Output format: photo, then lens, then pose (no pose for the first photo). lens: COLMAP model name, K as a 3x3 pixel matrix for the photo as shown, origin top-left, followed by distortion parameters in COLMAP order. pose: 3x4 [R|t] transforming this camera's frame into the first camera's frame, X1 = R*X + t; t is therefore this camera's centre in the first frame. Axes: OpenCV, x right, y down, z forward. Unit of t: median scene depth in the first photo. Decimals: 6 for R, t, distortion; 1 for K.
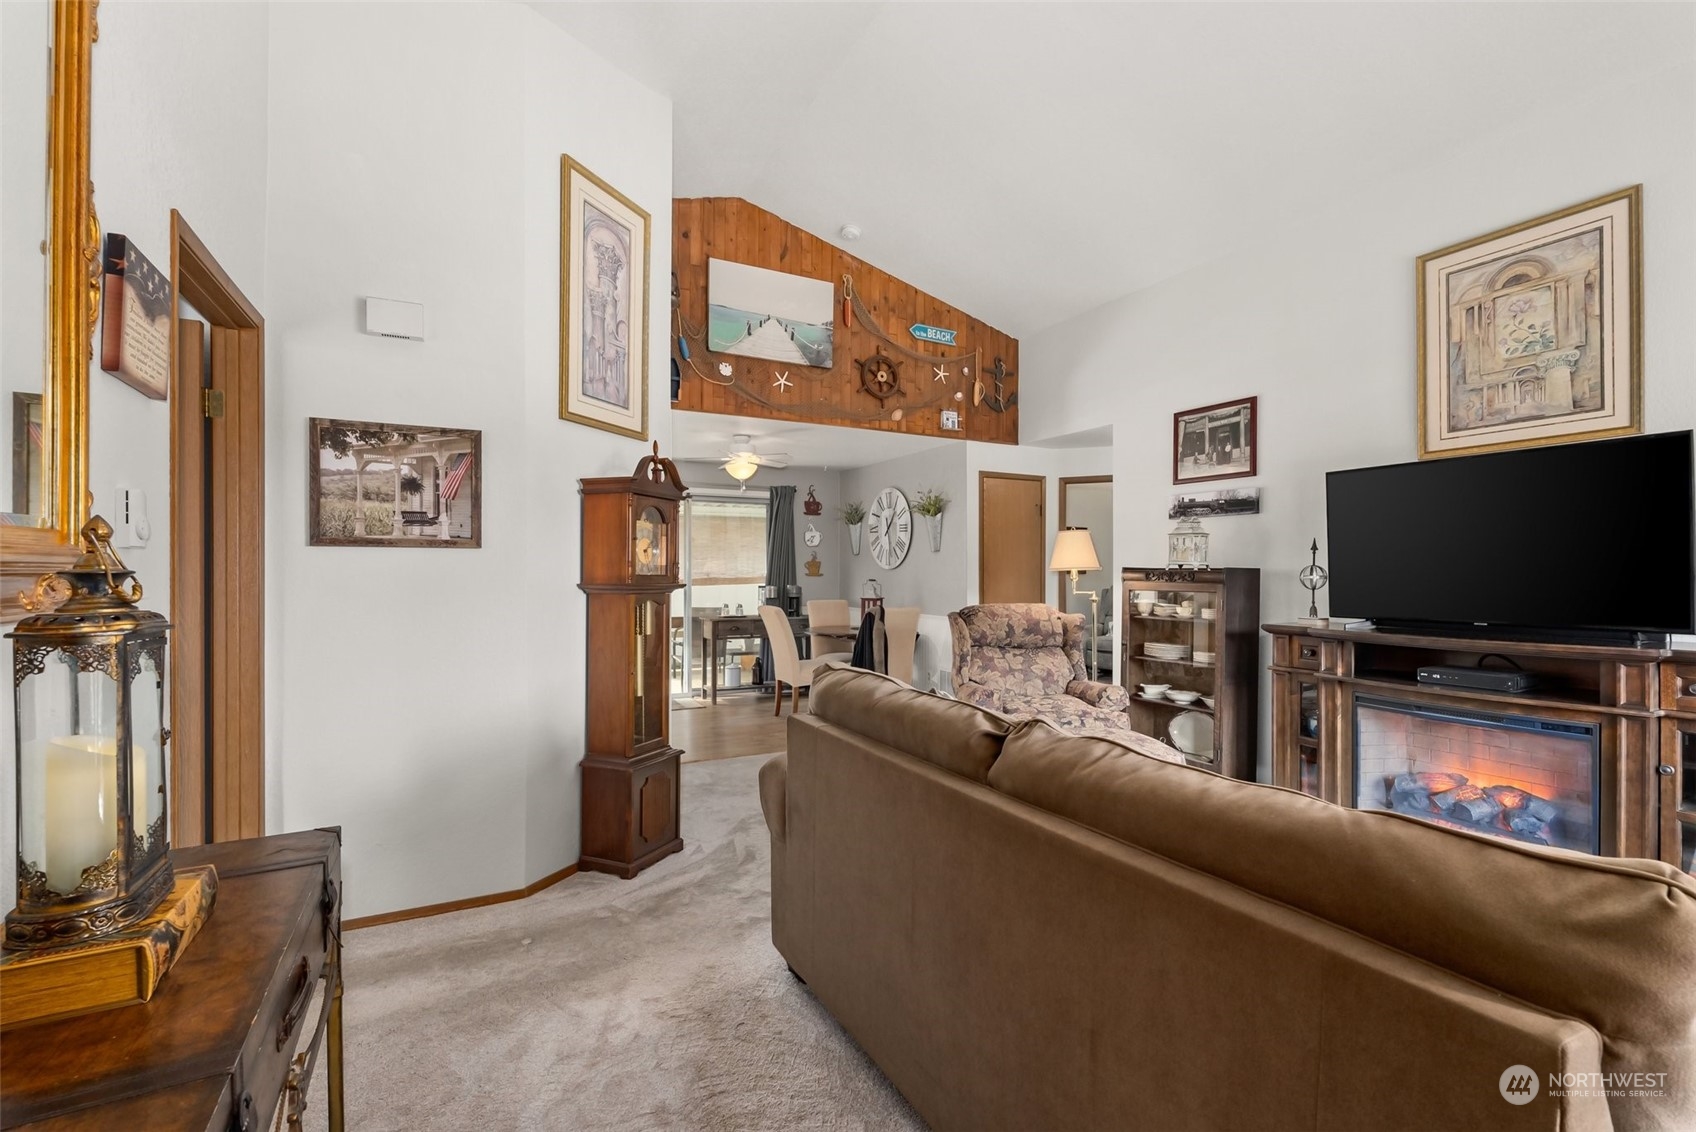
lens RADIAL K [[758.6, 0, 850.3], [0, 758.6, 576.2], [0, 0, 1]] dist [-0.002868, -0.000404]
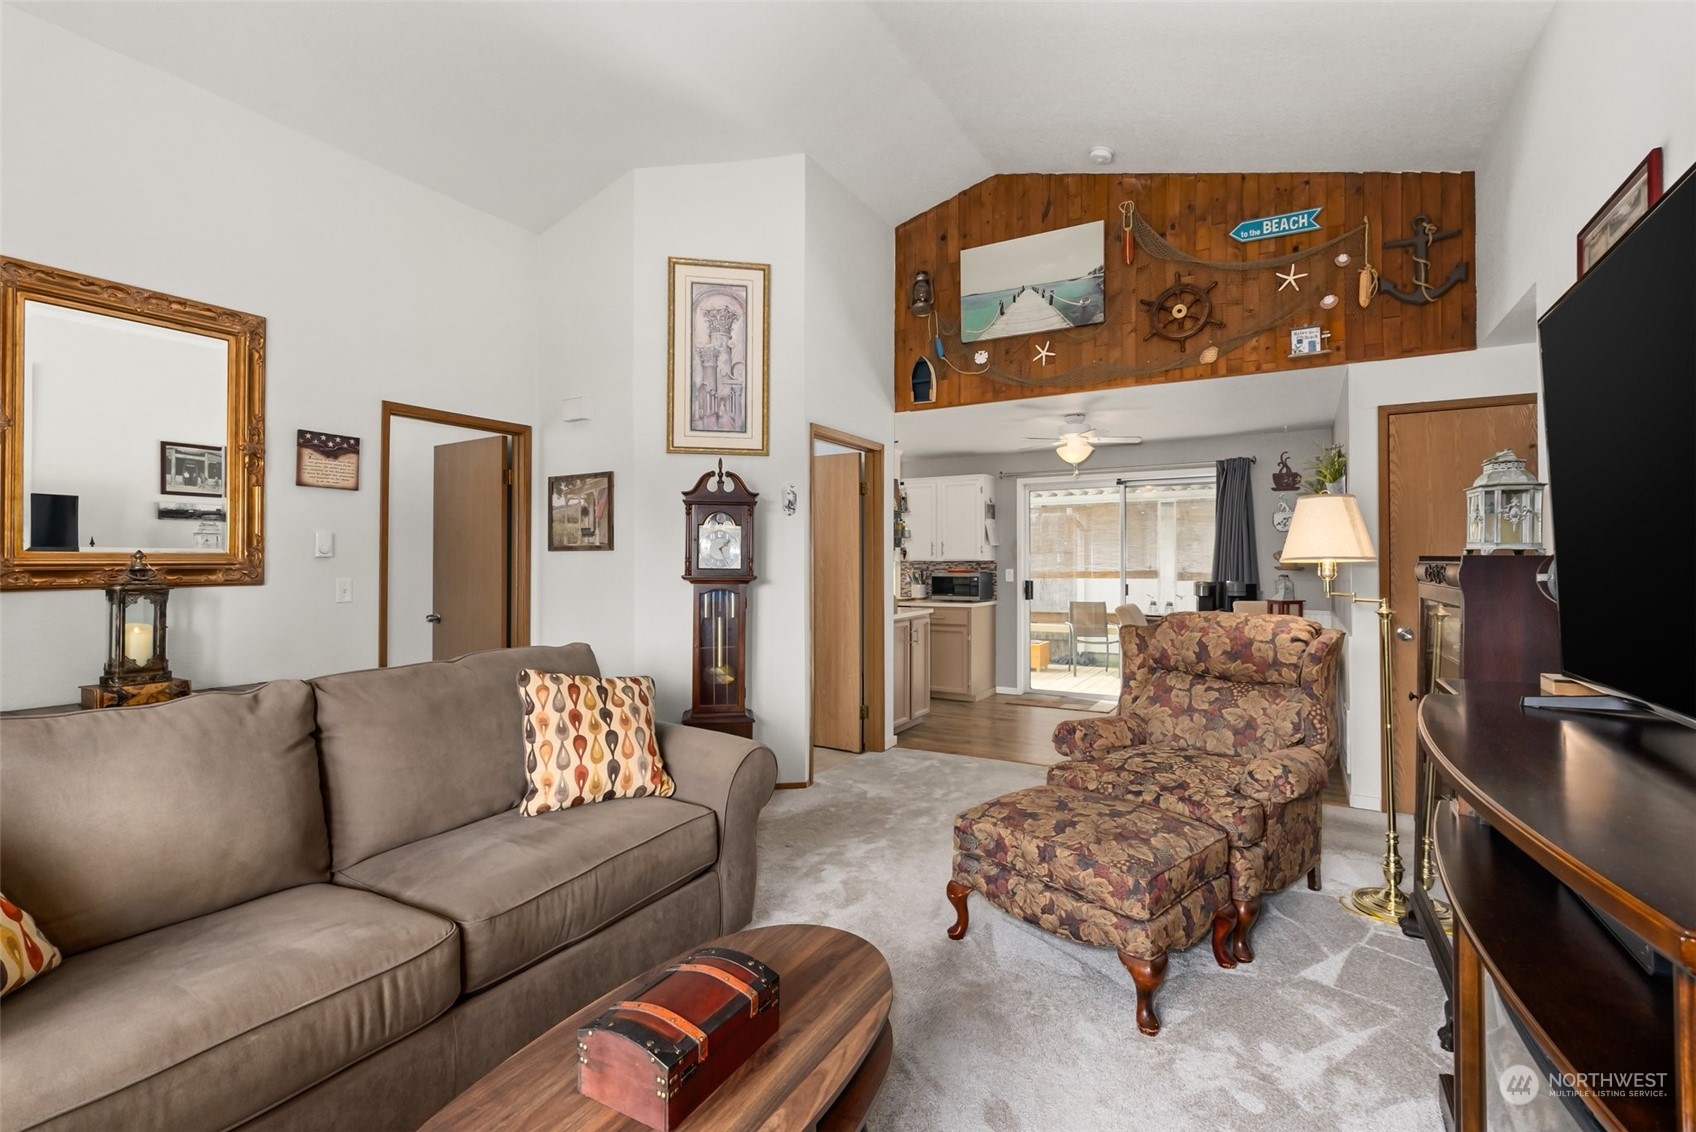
lens RADIAL K [[758.6, 0, 840.0], [0, 758.6, 557.3], [0, 0, 1]] dist [-0.002868, -0.000404]
pose [[0.527800, -0.011315, -0.849293, 0.555179], [-0.002502, 0.999886, -0.014877, -0.001503], [0.849365, 0.009977, 0.527711, 0.330861]]
